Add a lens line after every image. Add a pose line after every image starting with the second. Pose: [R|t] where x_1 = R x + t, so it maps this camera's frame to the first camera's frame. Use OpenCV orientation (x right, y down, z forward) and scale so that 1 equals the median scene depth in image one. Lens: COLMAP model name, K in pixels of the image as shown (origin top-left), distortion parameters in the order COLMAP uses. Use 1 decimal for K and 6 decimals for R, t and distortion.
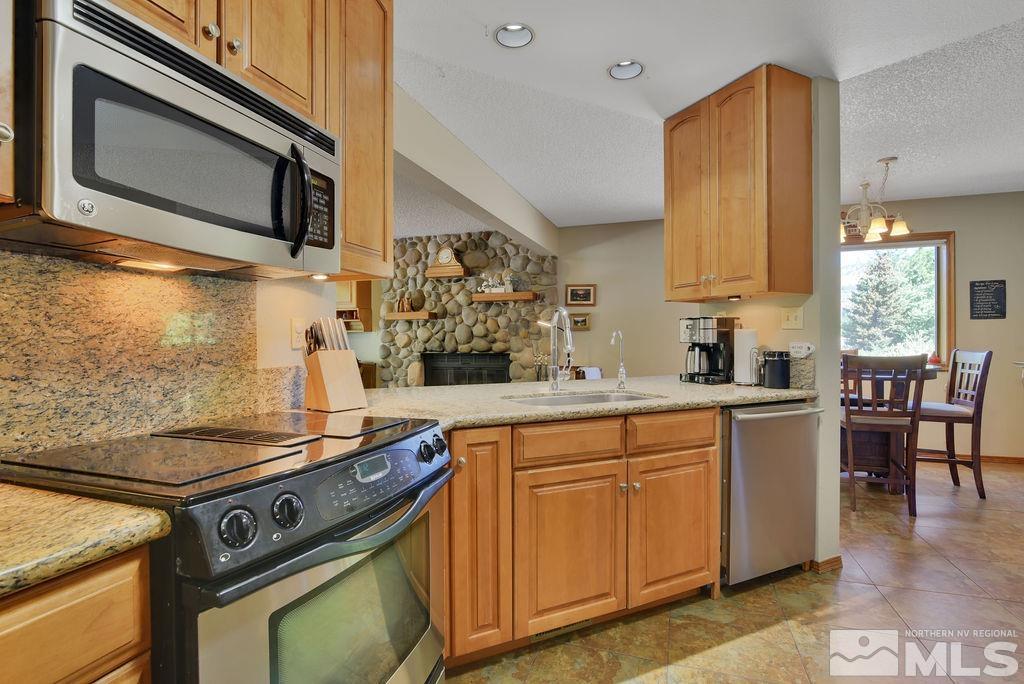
lens RADIAL K [[492.9, 0, 512.0], [0, 492.9, 342.0], [0, 0, 1]] dist [-0.002070, -0.000113]
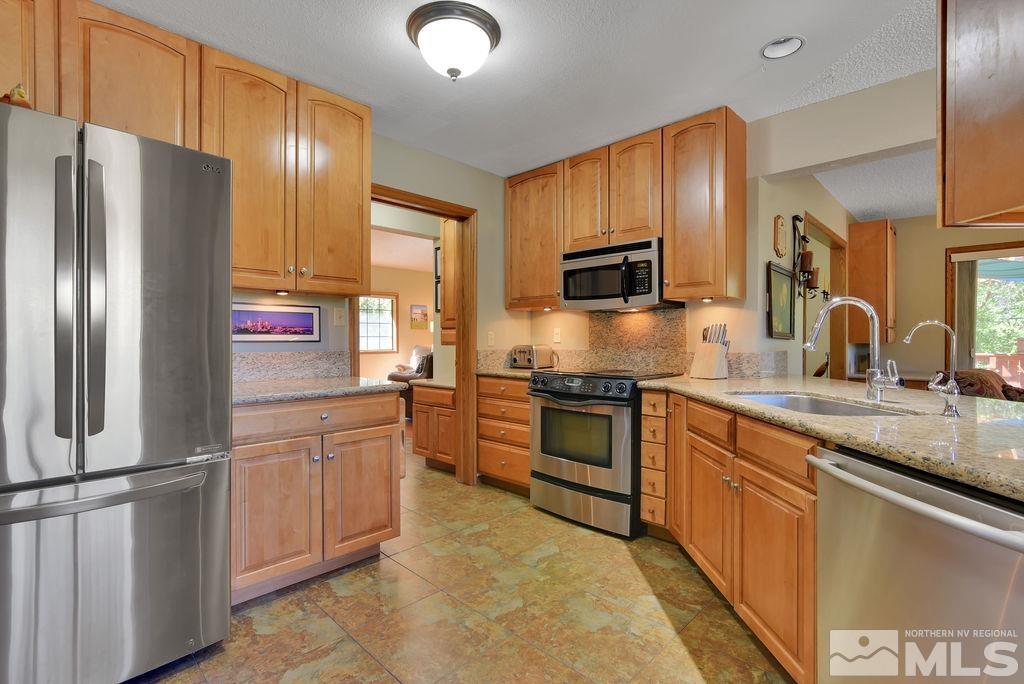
lens RADIAL K [[476.8, 0, 501.8], [0, 476.8, 345.4], [0, 0, 1]] dist [-0.019930, -0.000092]
pose [[-0.445388, 0.010814, -0.895272, 1.623274], [-0.005746, 0.999872, 0.014936, 0.004976], [0.895319, 0.011797, -0.445269, 1.267445]]
